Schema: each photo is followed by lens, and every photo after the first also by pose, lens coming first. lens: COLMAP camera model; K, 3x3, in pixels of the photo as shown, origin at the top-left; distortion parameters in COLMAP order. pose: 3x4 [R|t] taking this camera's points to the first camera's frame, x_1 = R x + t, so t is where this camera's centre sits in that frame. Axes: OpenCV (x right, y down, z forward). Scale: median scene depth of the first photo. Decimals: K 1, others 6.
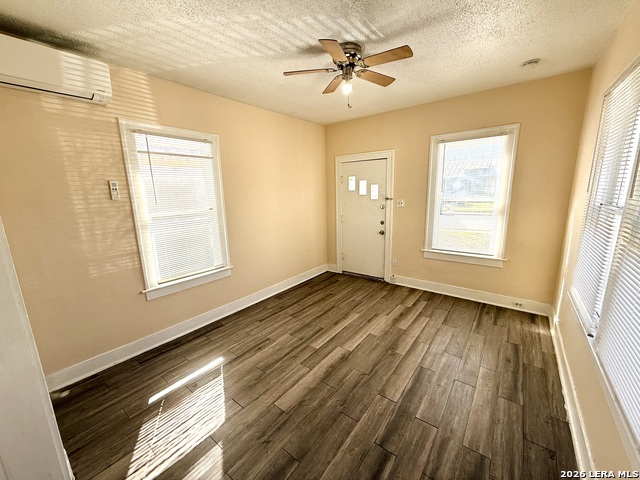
lens RADIAL K [[254.6, 0, 318.4], [0, 254.6, 239.6], [0, 0, 1]] dist [-0.001182, 0.000390]
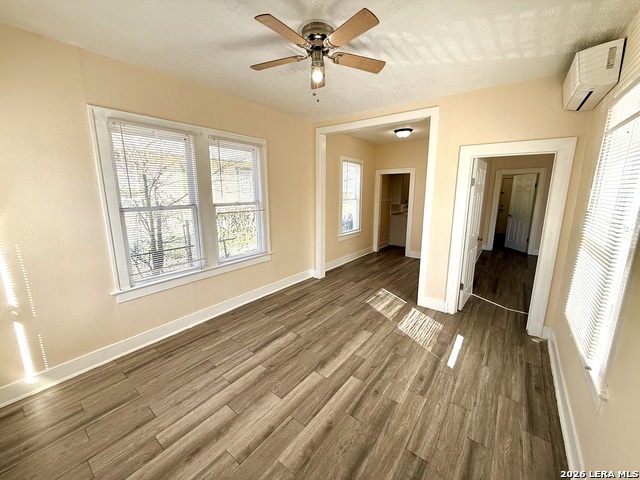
lens RADIAL K [[254.6, 0, 319.1], [0, 254.6, 239.4], [0, 0, 1]] dist [-0.001182, 0.000390]
pose [[-0.999731, 0.023146, -0.001650, 0.086492], [0.020737, 0.923061, 0.384094, -0.294696], [0.010413, 0.383957, -0.923292, 1.425936]]
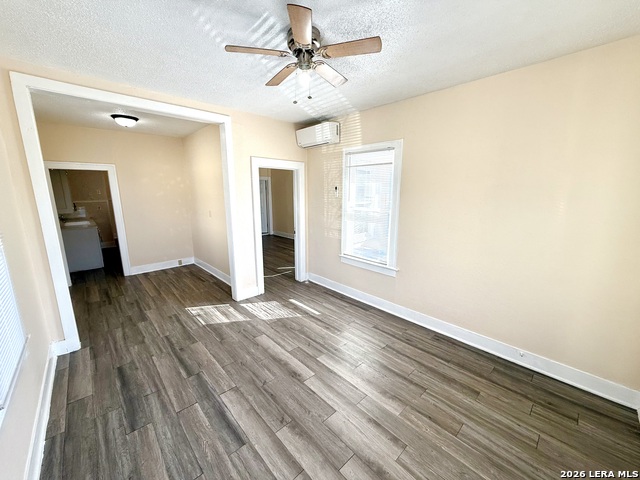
lens RADIAL K [[254.6, 0, 318.7], [0, 254.6, 239.2], [0, 0, 1]] dist [-0.001182, 0.000390]
pose [[-0.160042, 0.205030, -0.965582, 0.738941], [-0.193352, 0.952731, 0.234348, -0.206860], [0.967988, 0.224203, -0.112834, 0.894160]]
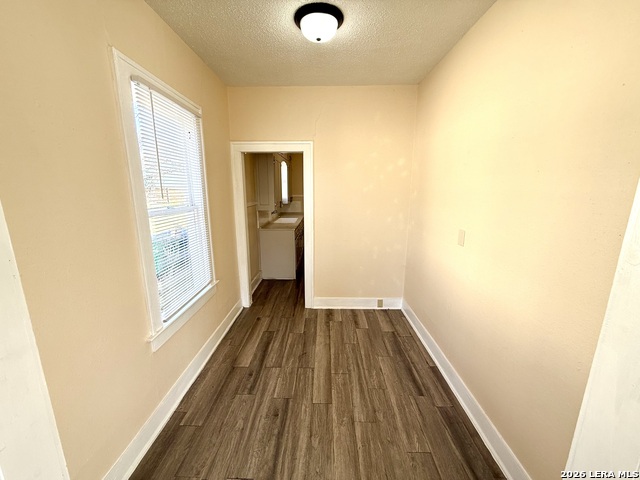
lens RADIAL K [[254.6, 0, 319.9], [0, 254.6, 241.2], [0, 0, 1]] dist [-0.001182, 0.000390]
pose [[-0.800951, 0.142300, -0.581574, -0.058851], [-0.110289, 0.919659, 0.376914, -0.050117], [0.588485, 0.366030, -0.720907, 0.274705]]
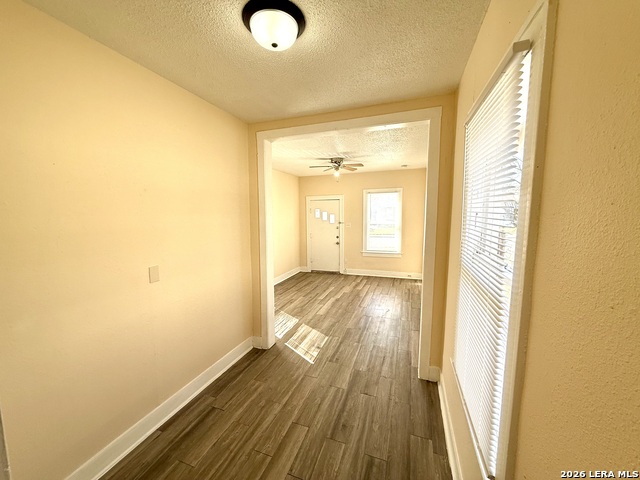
lens RADIAL K [[254.6, 0, 317.8], [0, 254.6, 239.4], [0, 0, 1]] dist [-0.001182, 0.000390]
pose [[0.951927, -0.015559, 0.305930, -0.537345], [0.047150, 0.994250, -0.096145, 0.143662], [-0.302675, 0.105948, 0.947187, -0.749286]]
